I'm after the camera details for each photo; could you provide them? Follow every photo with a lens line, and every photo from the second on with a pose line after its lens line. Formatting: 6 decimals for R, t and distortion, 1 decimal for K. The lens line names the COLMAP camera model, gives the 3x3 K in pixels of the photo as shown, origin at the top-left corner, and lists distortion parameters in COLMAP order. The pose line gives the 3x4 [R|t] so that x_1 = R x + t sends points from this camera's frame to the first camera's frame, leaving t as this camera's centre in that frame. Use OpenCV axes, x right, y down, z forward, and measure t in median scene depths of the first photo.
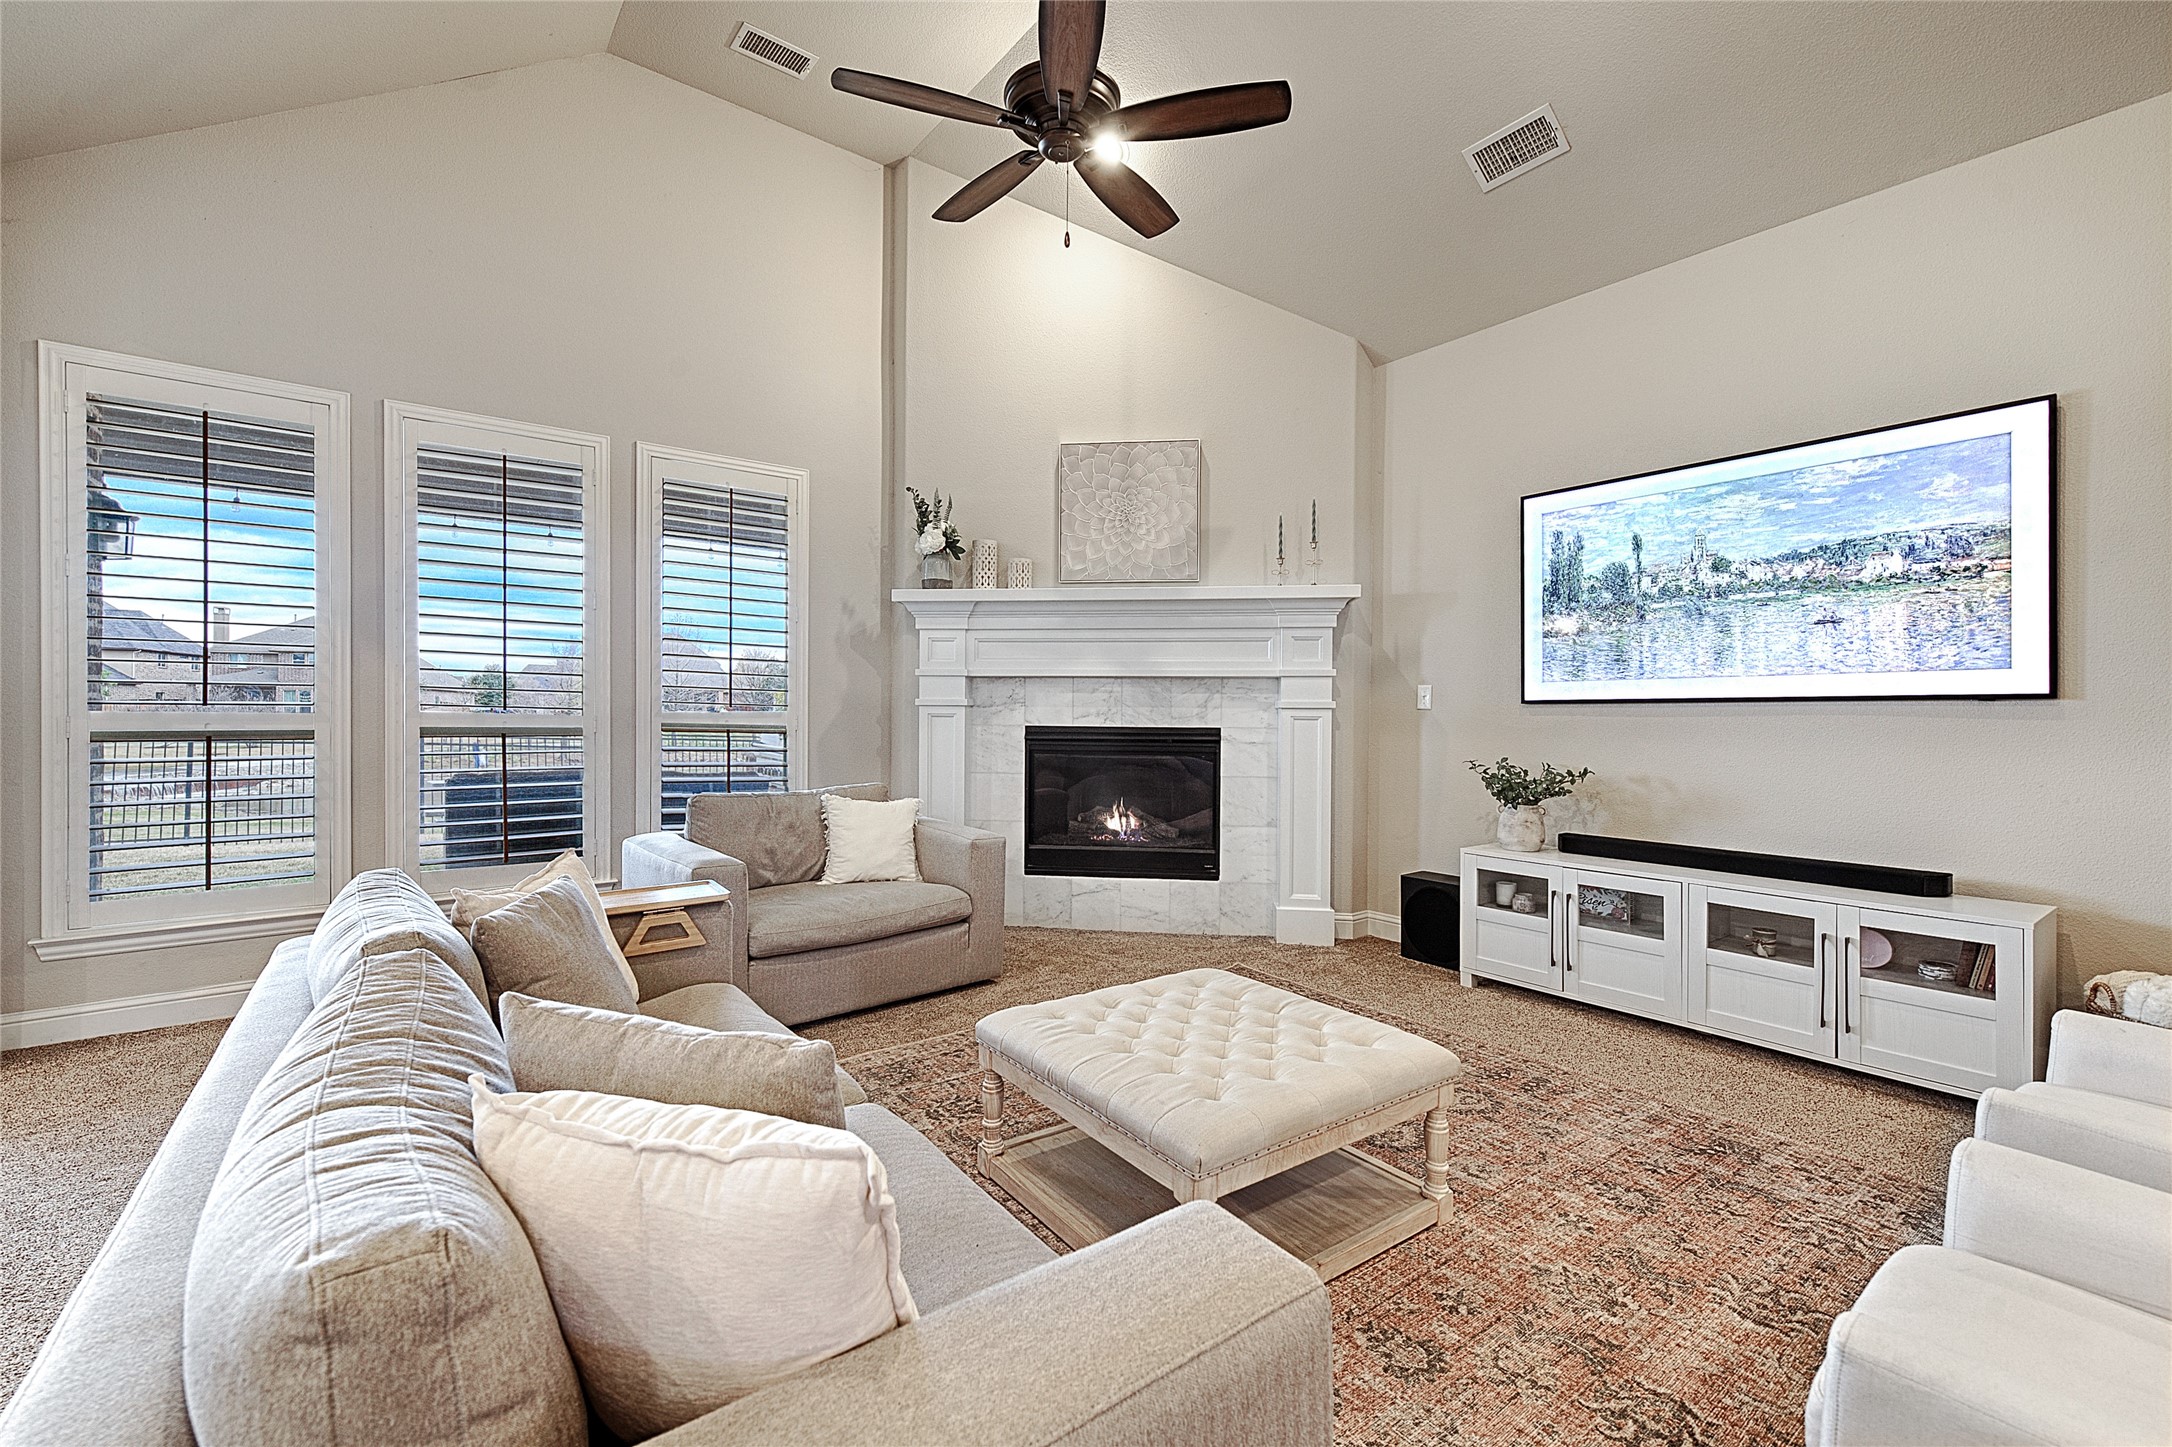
lens RADIAL K [[933.1, 0, 1096.5], [0, 933.1, 718.6], [0, 0, 1]] dist [0.000782, -0.000701]
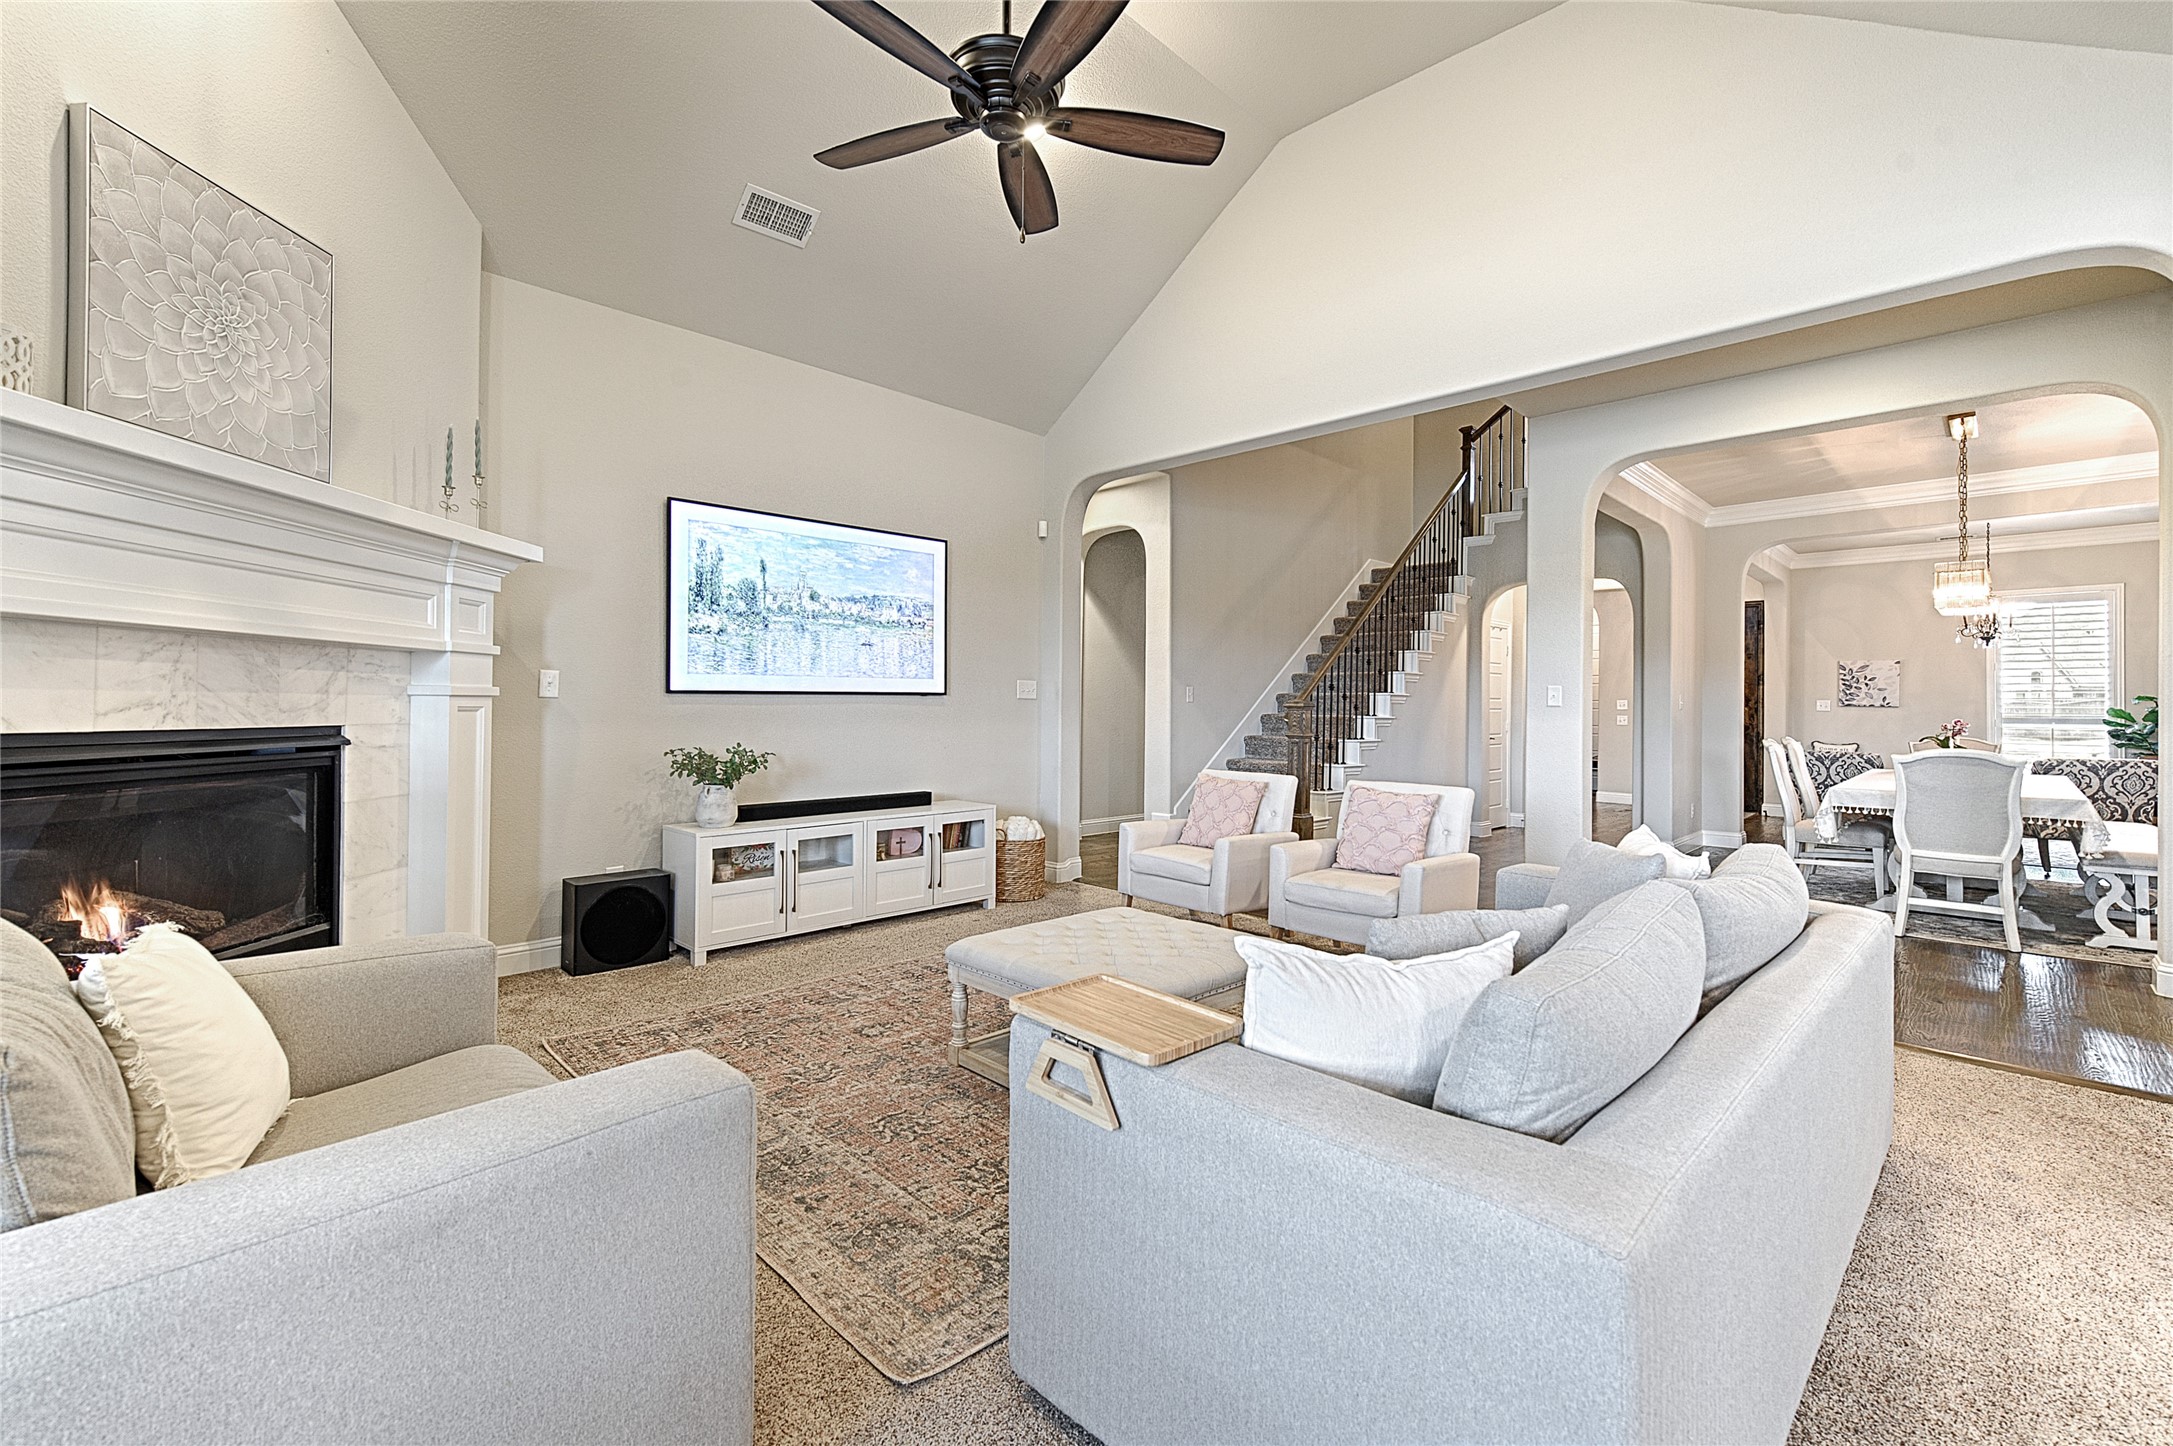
lens RADIAL K [[933.5, 0, 1094.6], [0, 933.5, 706.3], [0, 0, 1]] dist [0.000782, -0.000701]
pose [[-0.165866, -0.005575, 0.986133, -0.719969], [0.003138, 0.999976, 0.006182, -0.006861], [-0.986143, 0.004120, -0.165844, 0.758952]]
